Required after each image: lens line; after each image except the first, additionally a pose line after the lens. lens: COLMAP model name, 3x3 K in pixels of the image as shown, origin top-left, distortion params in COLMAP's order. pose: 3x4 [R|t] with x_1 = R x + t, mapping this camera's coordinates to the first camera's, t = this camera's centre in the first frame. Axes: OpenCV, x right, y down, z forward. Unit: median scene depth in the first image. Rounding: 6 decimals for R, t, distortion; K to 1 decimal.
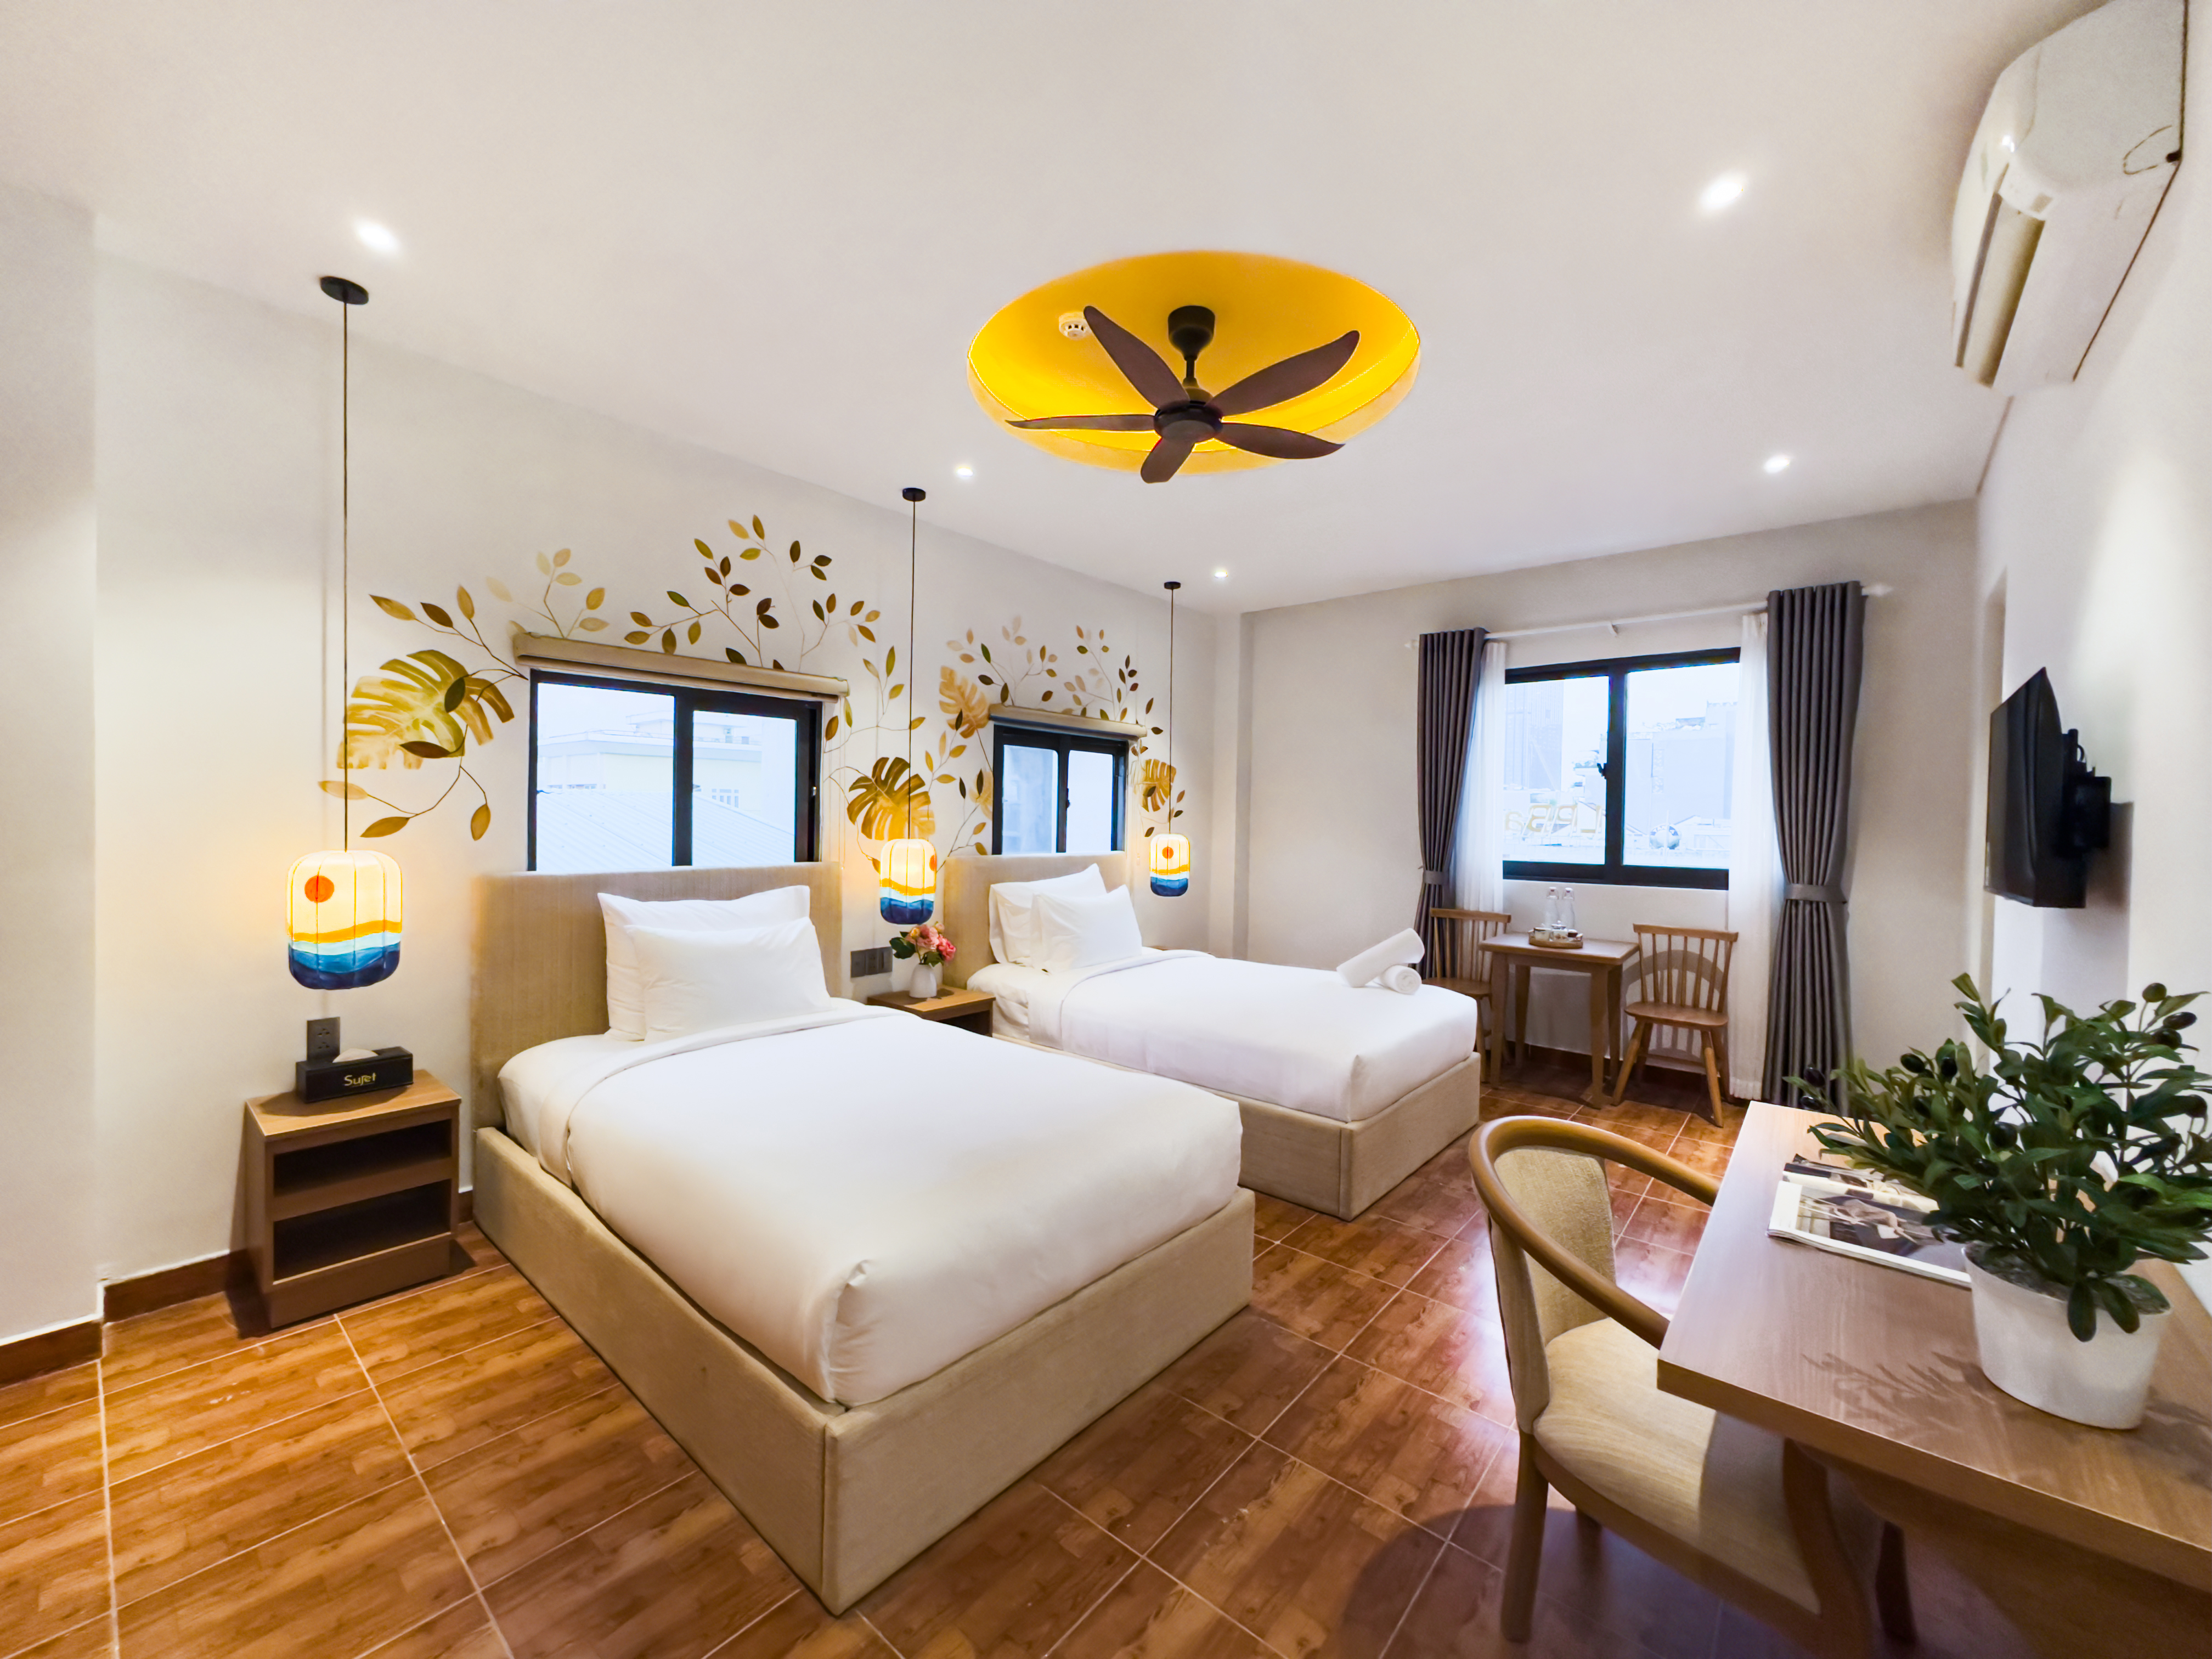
lens RADIAL K [[882.4, 0, 1106.0], [0, 882.4, 829.5], [0, 0, 1]] dist [-0.004035, 0.000293]
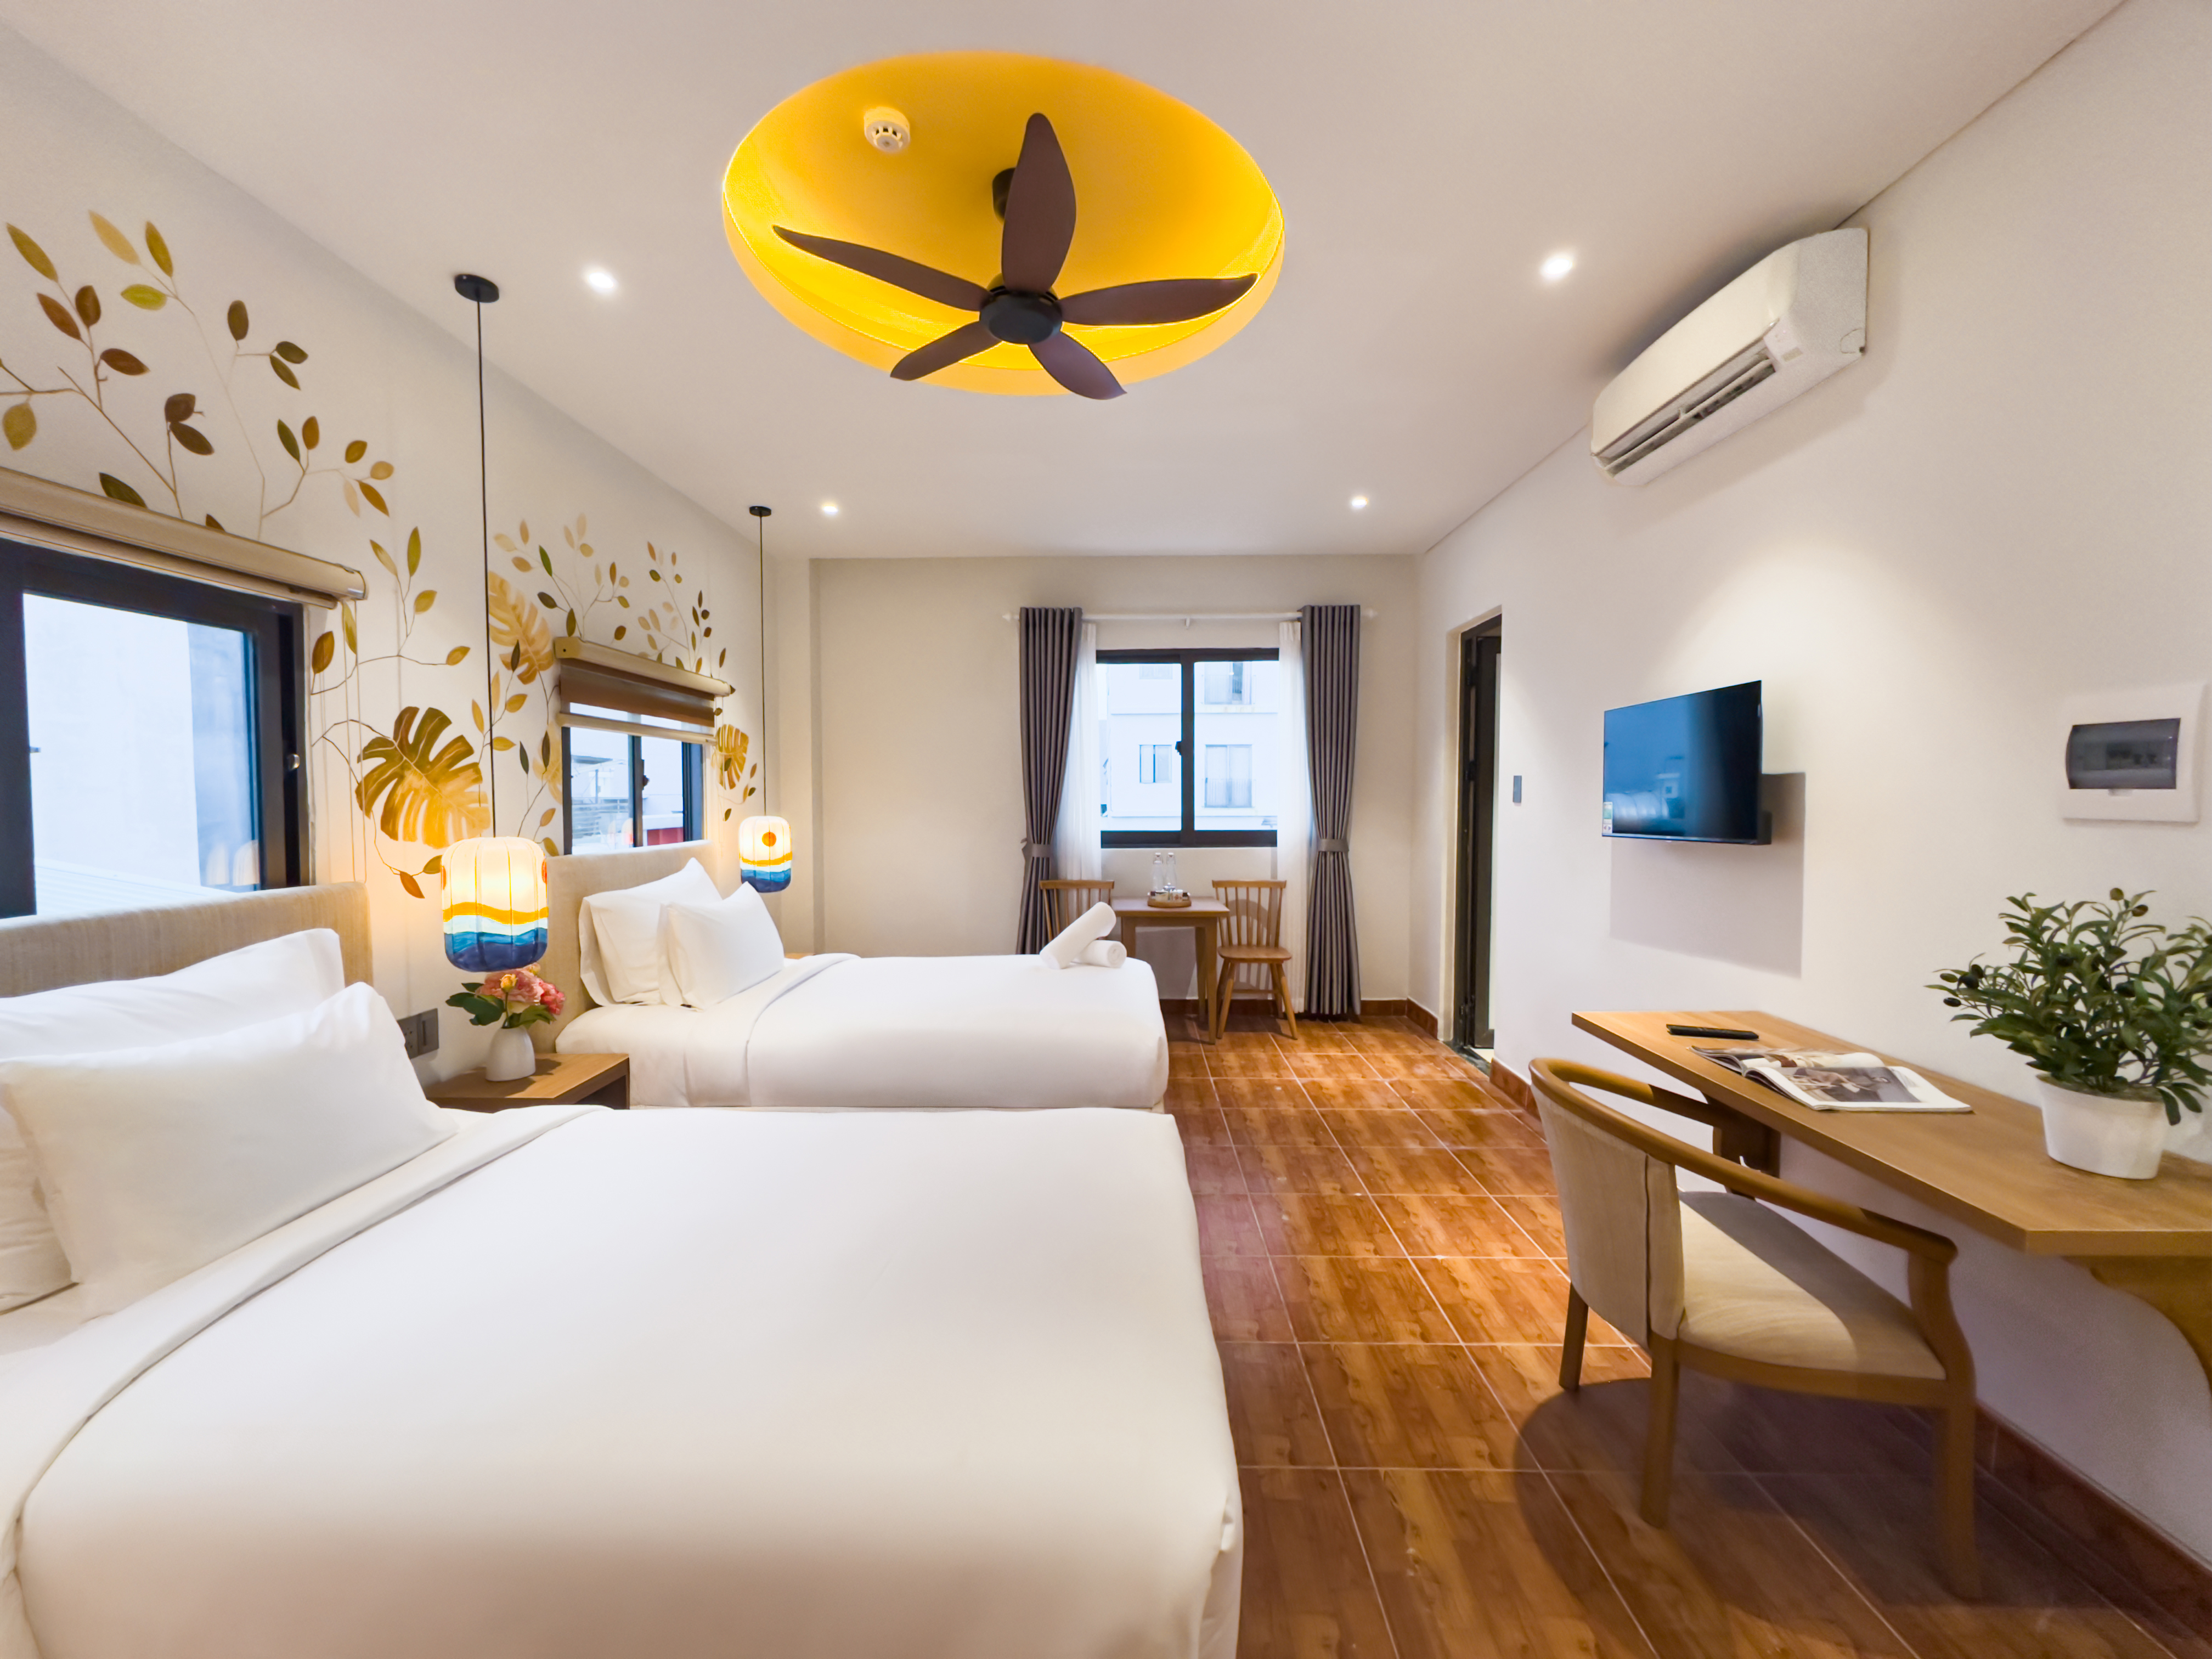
lens RADIAL K [[886.7, 0, 1106.6], [0, 886.7, 827.4], [0, 0, 1]] dist [0.002210, 0.000529]
pose [[0.772445, -0.041142, 0.633748, -0.261529], [0.024529, 0.999088, 0.034963, -0.007135], [-0.634608, -0.011462, 0.772749, 0.201594]]
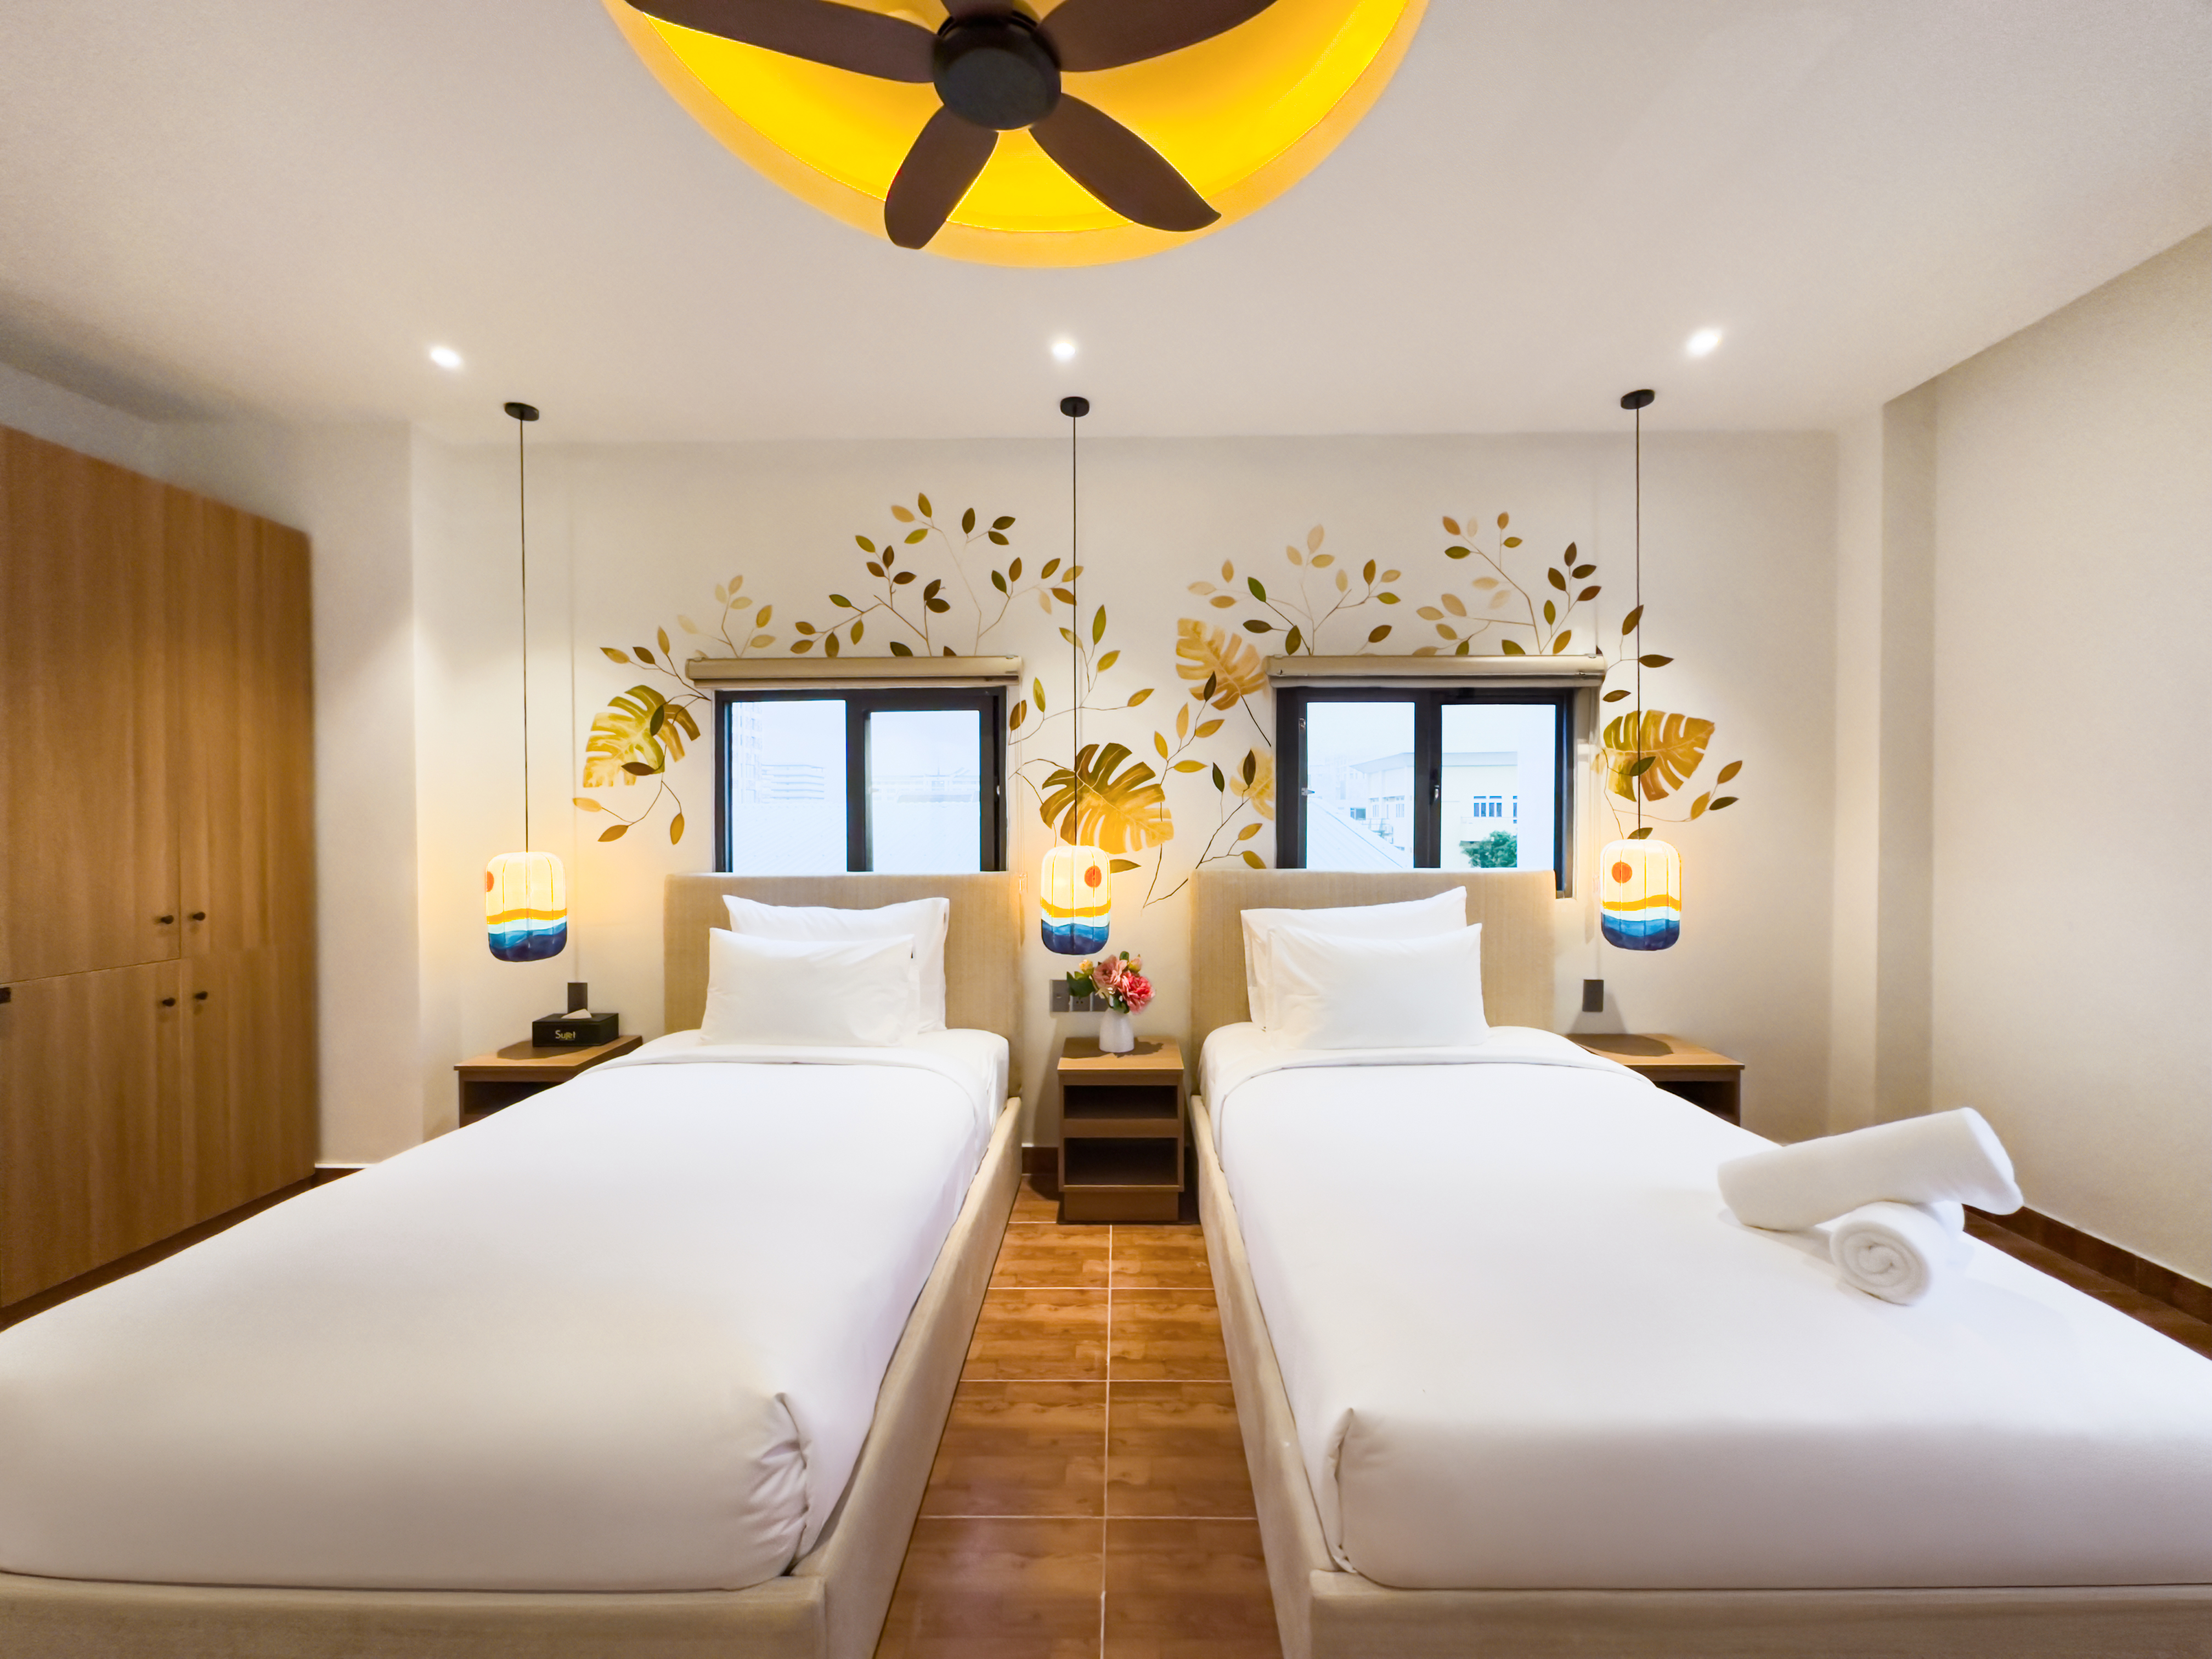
lens RADIAL K [[909.2, 0, 1106.0], [0, 909.2, 829.5], [0, 0, 1]] dist [-0.001691, 0.000032]
pose [[0.634860, -0.010456, -0.772557, 0.383399], [0.003326, 0.999936, -0.010801, 0.004962], [0.772620, 0.004288, 0.634854, 0.460721]]
